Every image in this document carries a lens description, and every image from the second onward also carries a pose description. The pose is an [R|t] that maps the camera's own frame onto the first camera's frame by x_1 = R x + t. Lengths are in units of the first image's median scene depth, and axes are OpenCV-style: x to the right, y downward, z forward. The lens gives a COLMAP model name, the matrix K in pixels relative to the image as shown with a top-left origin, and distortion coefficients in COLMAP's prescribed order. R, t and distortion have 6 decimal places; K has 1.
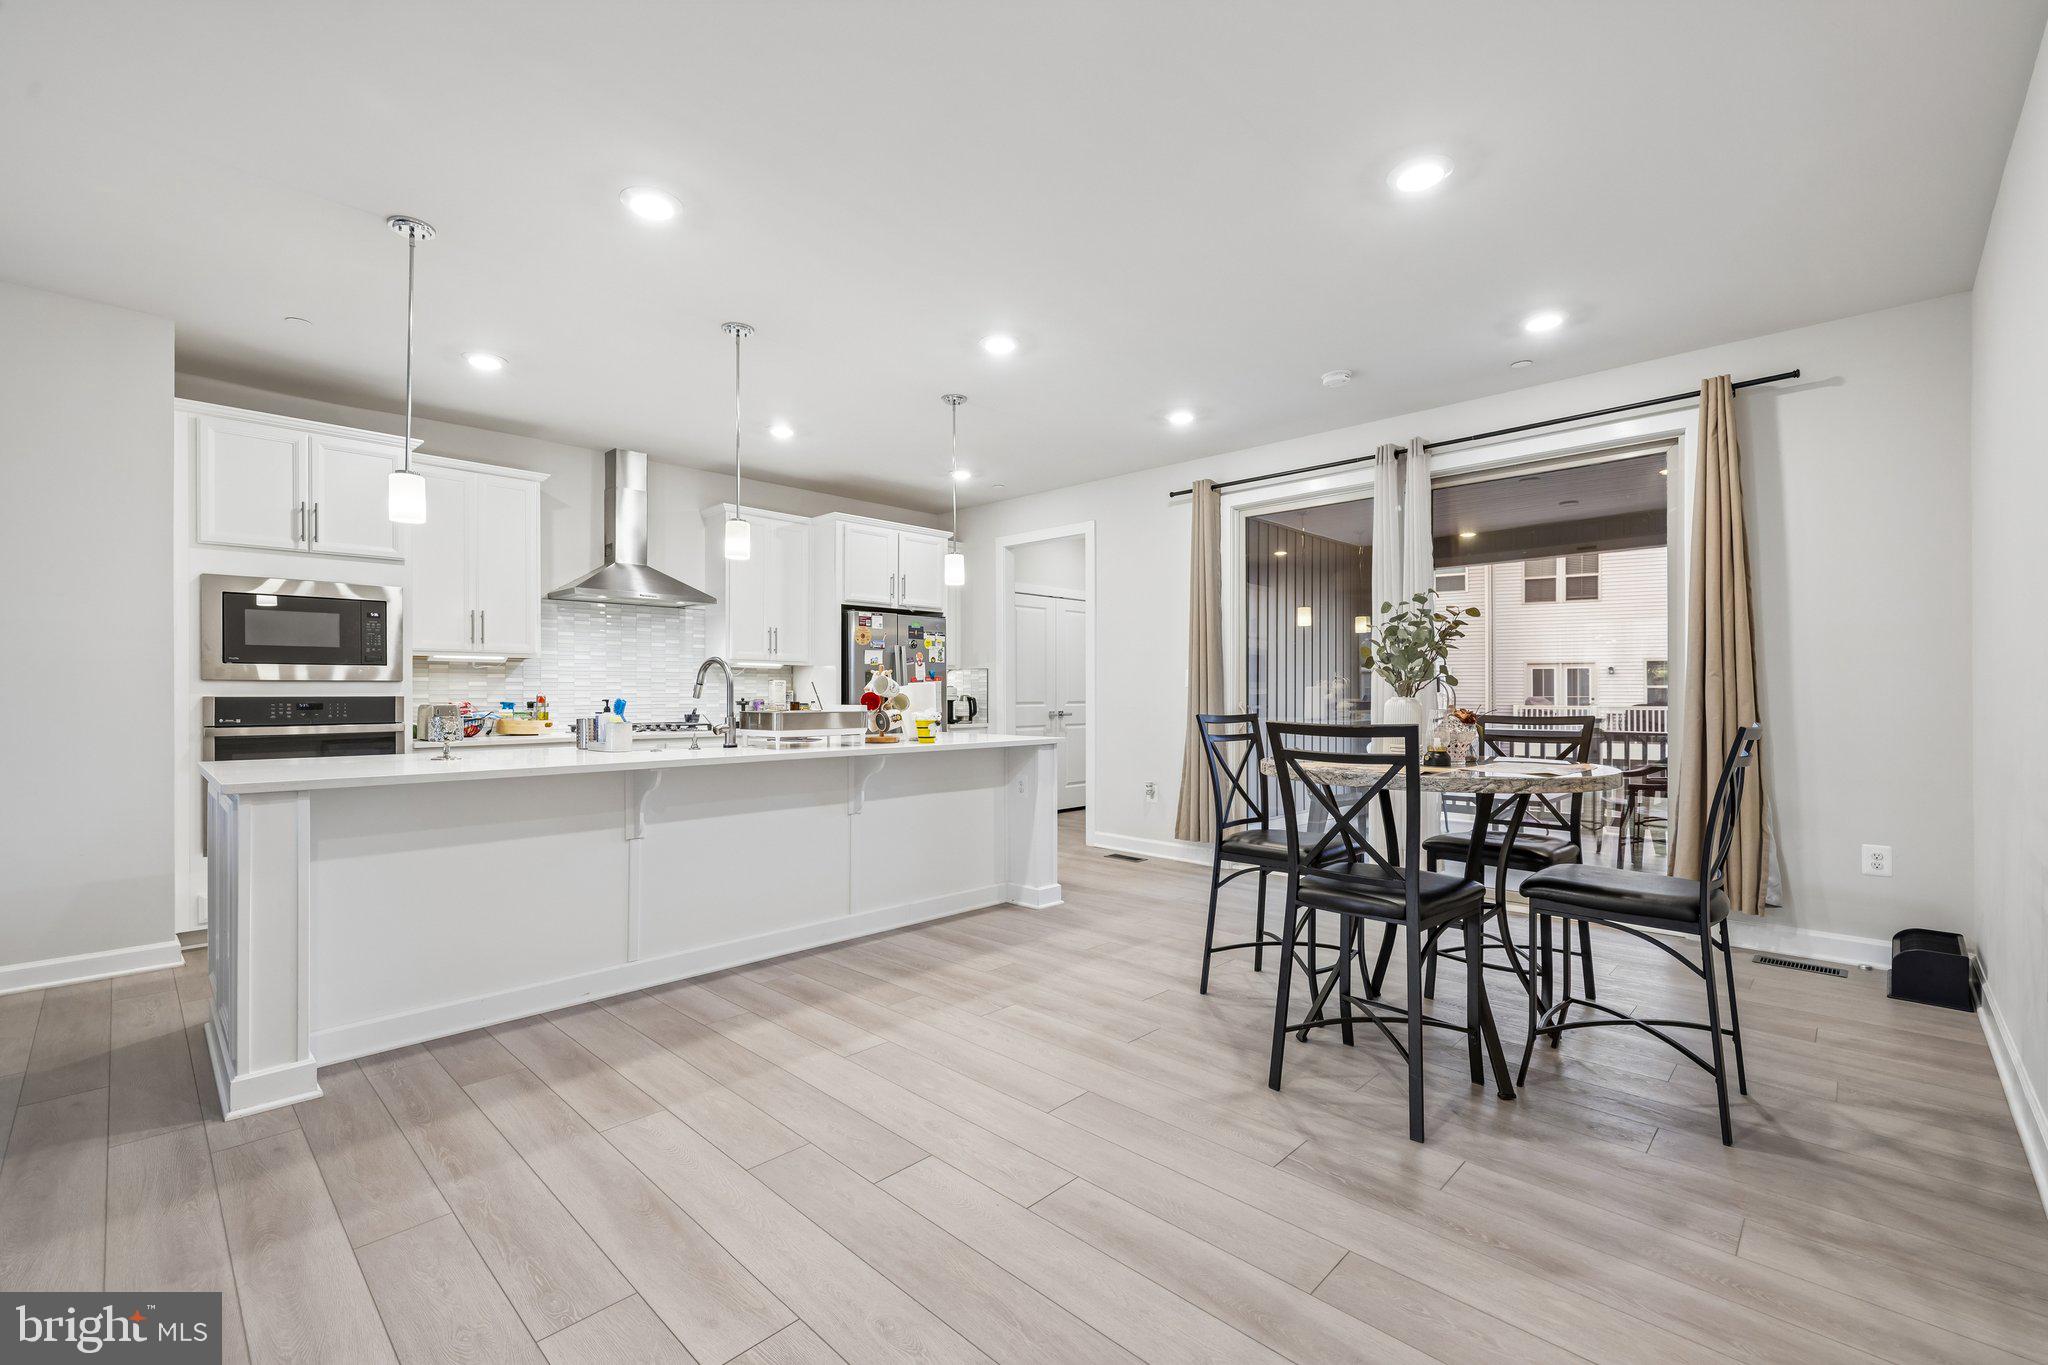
lens RADIAL K [[868.0, 0, 1020.2], [0, 868.0, 694.1], [0, 0, 1]] dist [0.001744, 0.000730]
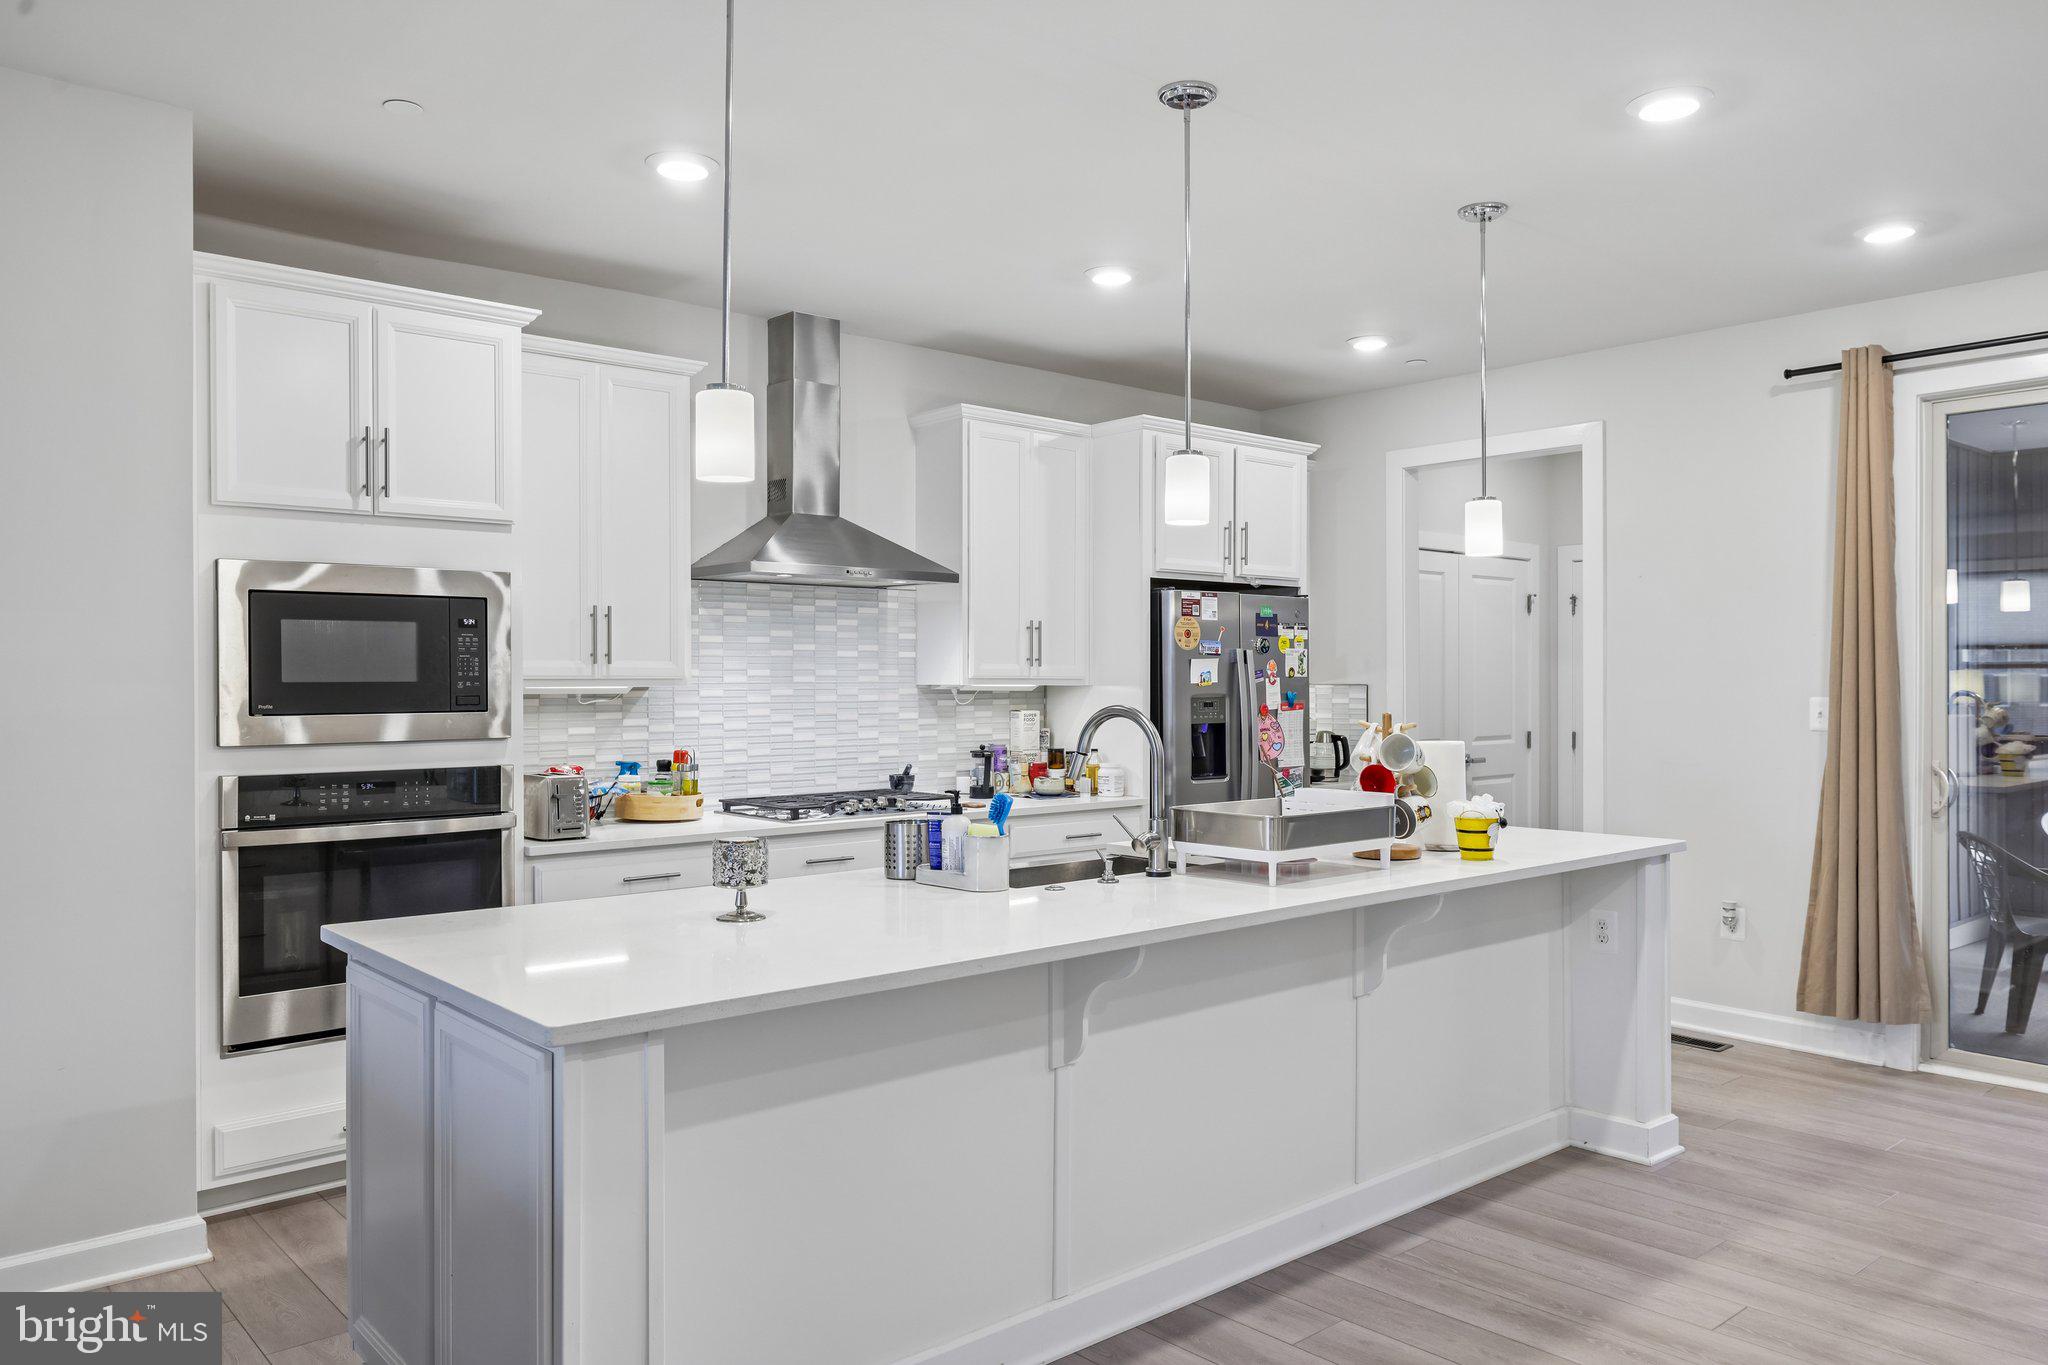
lens RADIAL K [[1426.6, 0, 1026.6], [0, 1426.6, 677.1], [0, 0, 1]] dist [0.002098, 0.006722]
pose [[0.997012, -0.001930, -0.077227, -0.284469], [0.001634, 0.999991, -0.003887, -0.047097], [0.077234, 0.003750, 0.997006, 0.094423]]
